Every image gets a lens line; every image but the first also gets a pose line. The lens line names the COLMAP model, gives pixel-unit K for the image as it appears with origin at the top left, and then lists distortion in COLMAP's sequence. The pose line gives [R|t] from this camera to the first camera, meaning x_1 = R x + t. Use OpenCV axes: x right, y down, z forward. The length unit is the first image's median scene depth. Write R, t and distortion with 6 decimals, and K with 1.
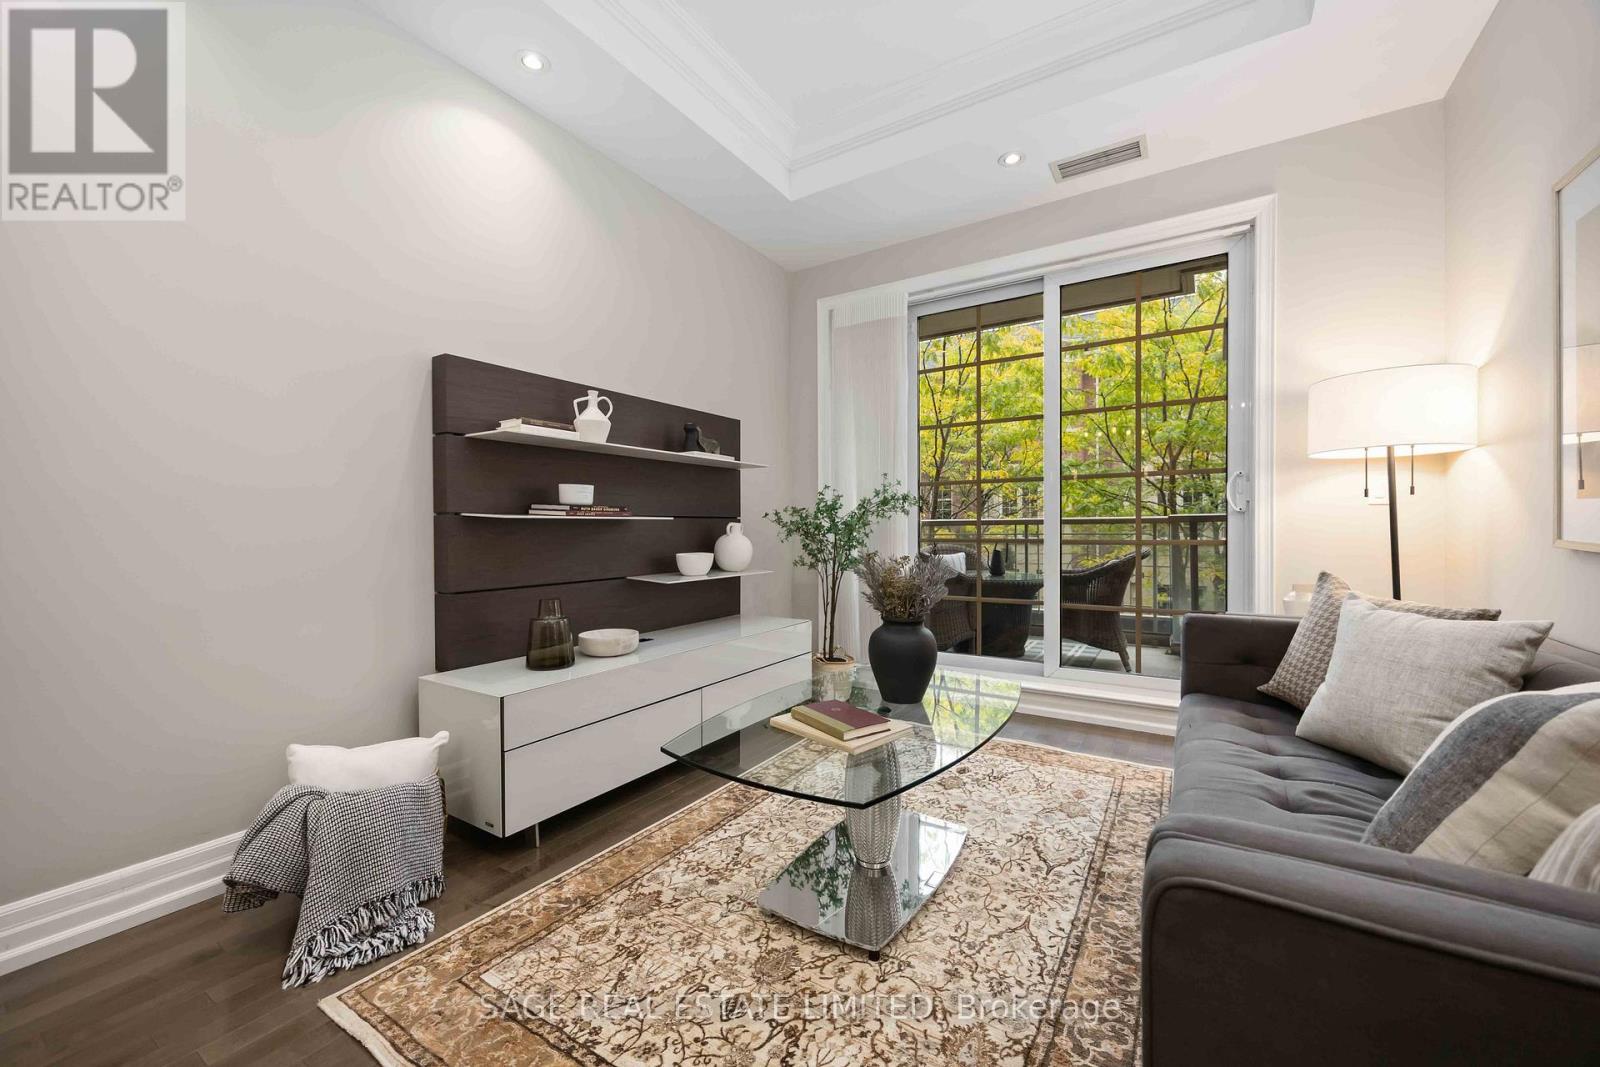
lens RADIAL K [[622.2, 0, 795.2], [0, 622.2, 536.5], [0, 0, 1]] dist [-0.000801, -0.000058]
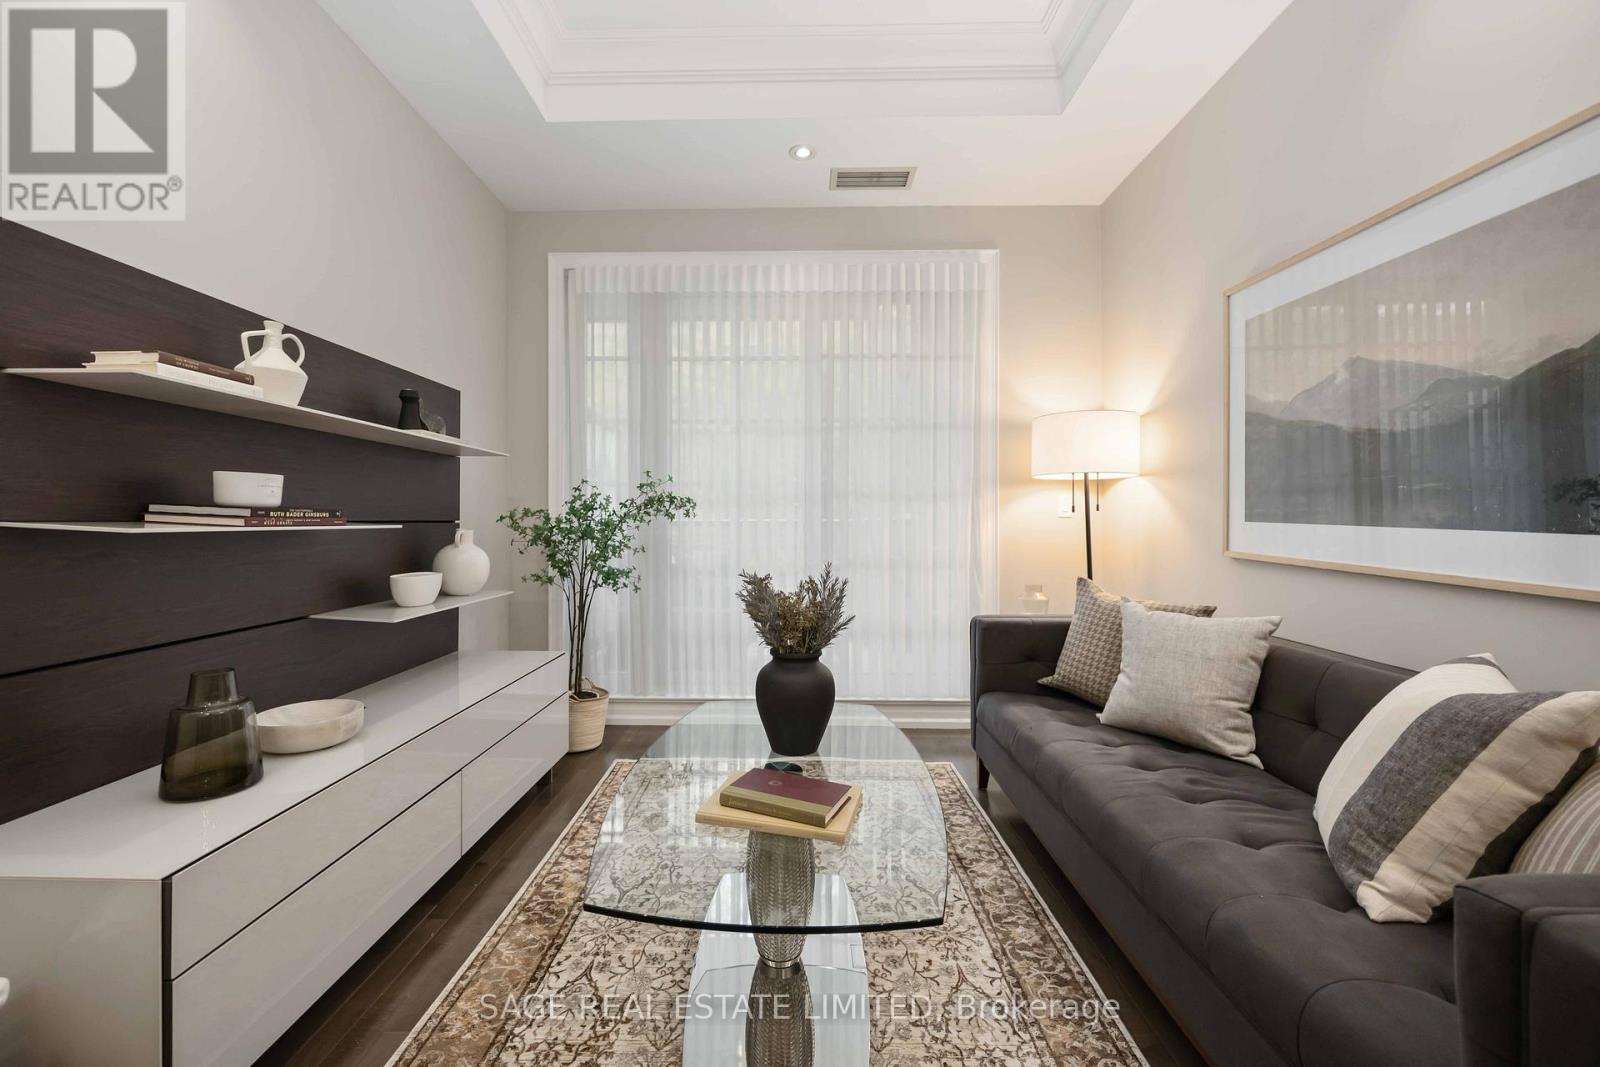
lens RADIAL K [[652.1, 0, 783.4], [0, 652.1, 523.8], [0, 0, 1]] dist [-0.000428, -0.000060]
pose [[0.856652, 0.004678, 0.515873, -0.233759], [0.001083, 0.999940, -0.010864, -0.026997], [-0.515893, 0.009865, 0.856596, 0.191286]]
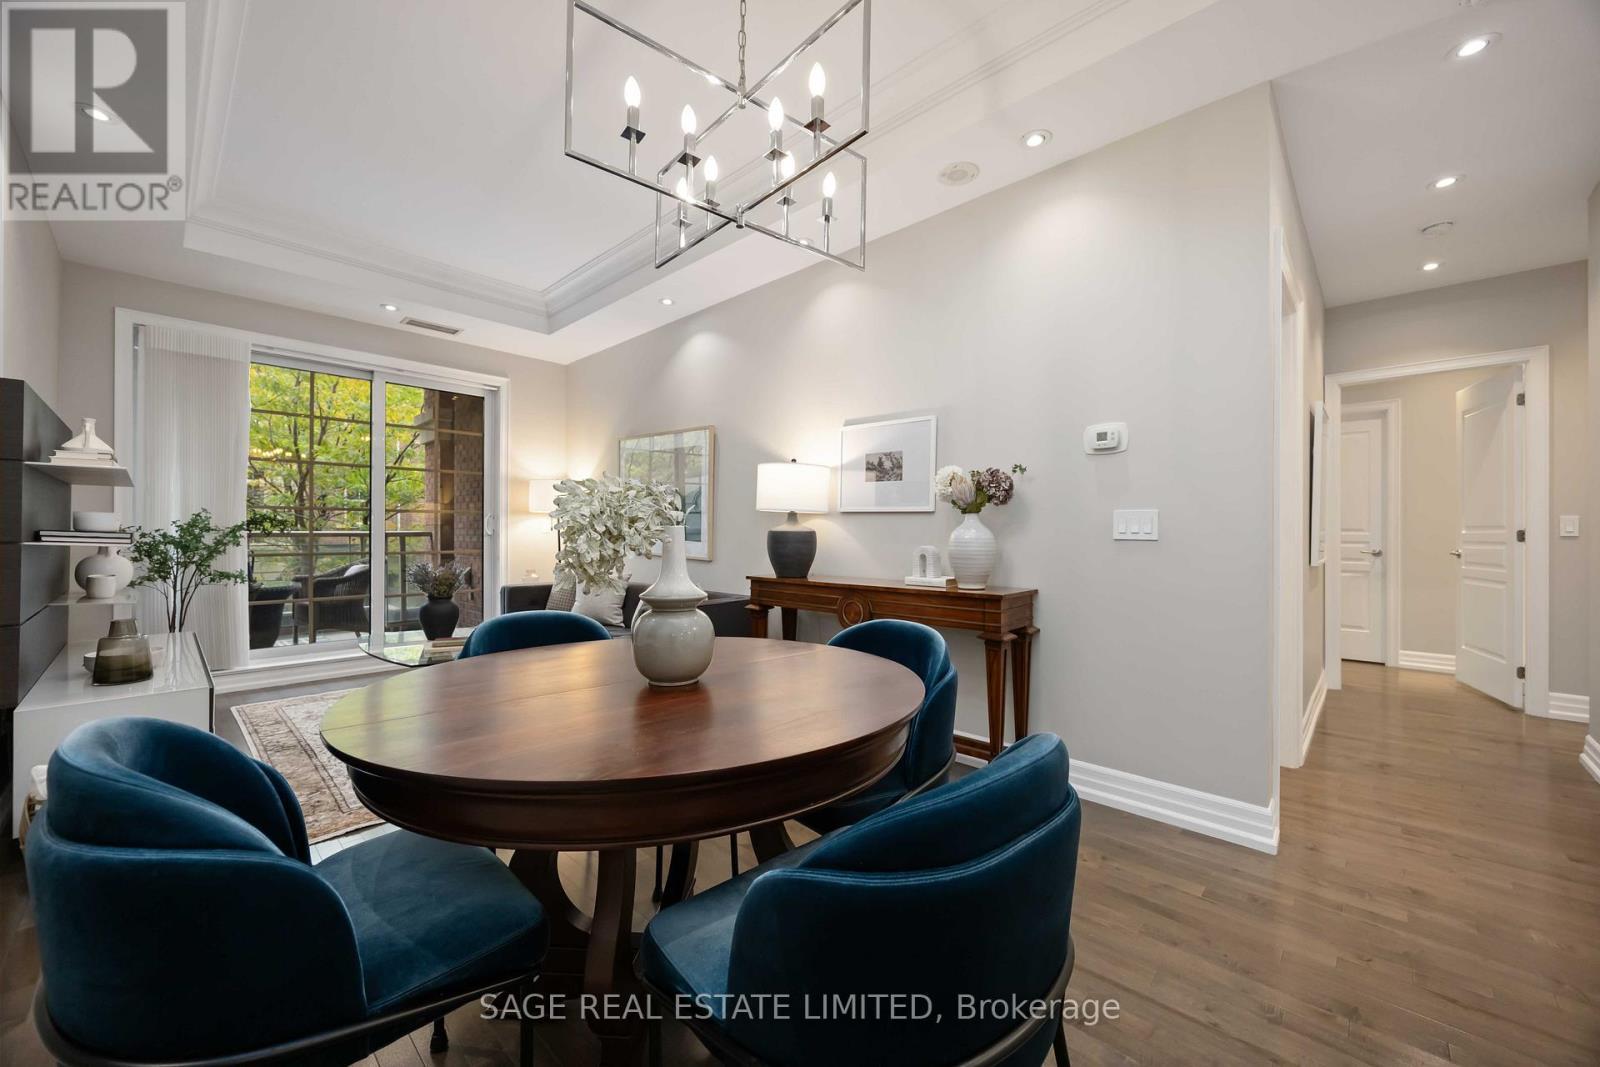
lens RADIAL K [[615.0, 0, 794.4], [0, 615.0, 528.2], [0, 0, 1]] dist [0.001908, 0.000141]
pose [[0.194382, 0.012197, 0.980850, -1.149626], [0.005704, 0.999892, -0.013564, -0.036011], [-0.980909, 0.008232, 0.194291, -0.339509]]
